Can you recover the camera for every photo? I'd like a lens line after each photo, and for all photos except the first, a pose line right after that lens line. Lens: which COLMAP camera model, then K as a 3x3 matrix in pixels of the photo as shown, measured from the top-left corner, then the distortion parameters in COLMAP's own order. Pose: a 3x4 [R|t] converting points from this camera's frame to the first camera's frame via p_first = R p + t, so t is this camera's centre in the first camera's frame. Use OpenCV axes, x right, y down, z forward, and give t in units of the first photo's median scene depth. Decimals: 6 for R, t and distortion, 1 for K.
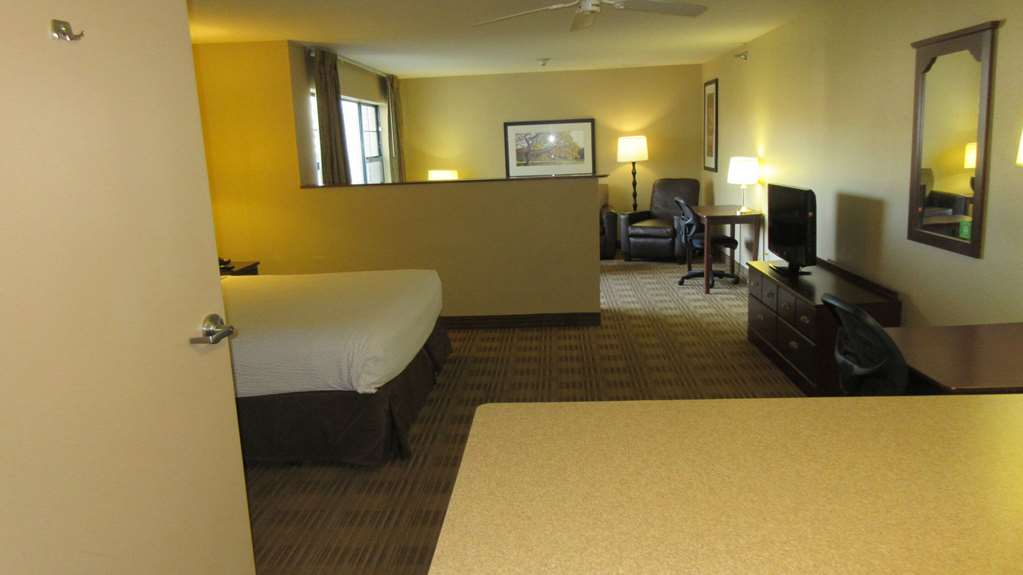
lens RADIAL K [[765.5, 0, 512.7], [0, 765.5, 289.3], [0, 0, 1]] dist [0.017984, -0.006609]
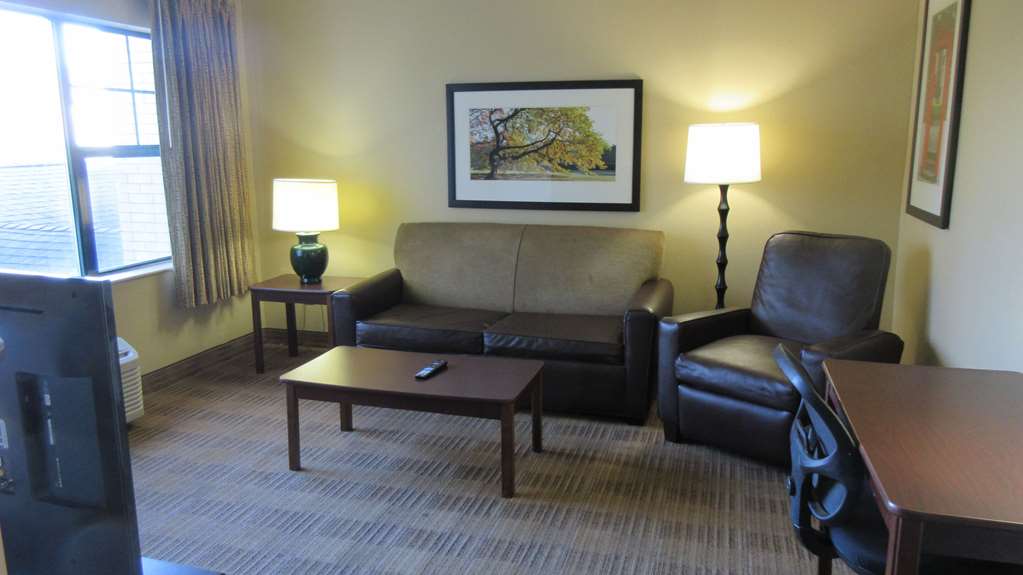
lens RADIAL K [[765.5, 0, 508.7], [0, 765.5, 285.5], [0, 0, 1]] dist [0.017984, -0.006609]
pose [[0.971406, 0.081329, -0.223060, 0.151634], [-0.080654, 0.996668, 0.012153, -0.114866], [0.223305, 0.006185, 0.974729, 0.609495]]
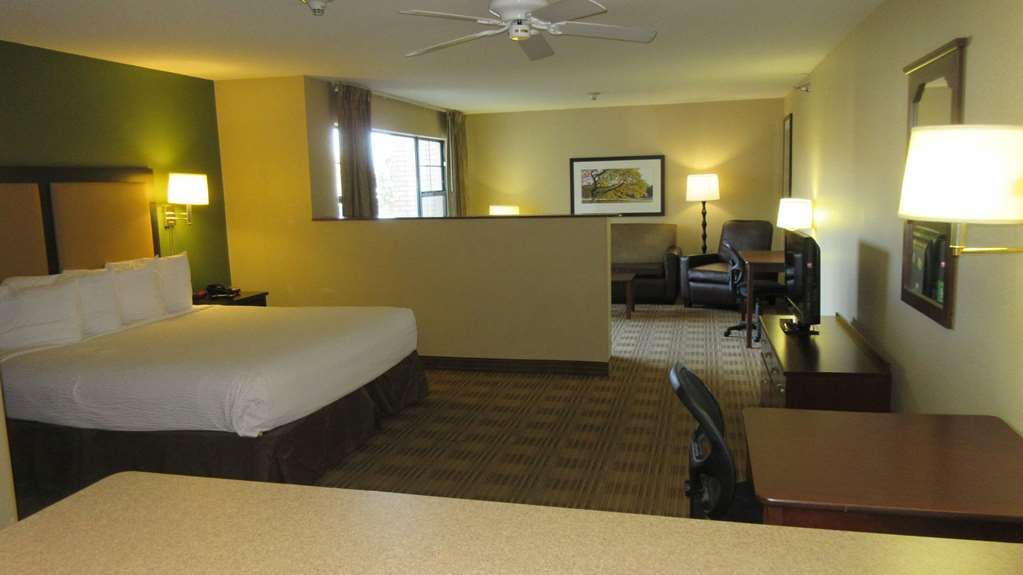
lens RADIAL K [[765.5, 0, 512.8], [0, 765.5, 287.4], [0, 0, 1]] dist [0.017984, -0.006609]
pose [[0.980749, 0.041409, -0.190833, 0.119982], [-0.050540, 0.997786, -0.043227, -0.009654], [0.188621, 0.052040, 0.980670, 0.046097]]
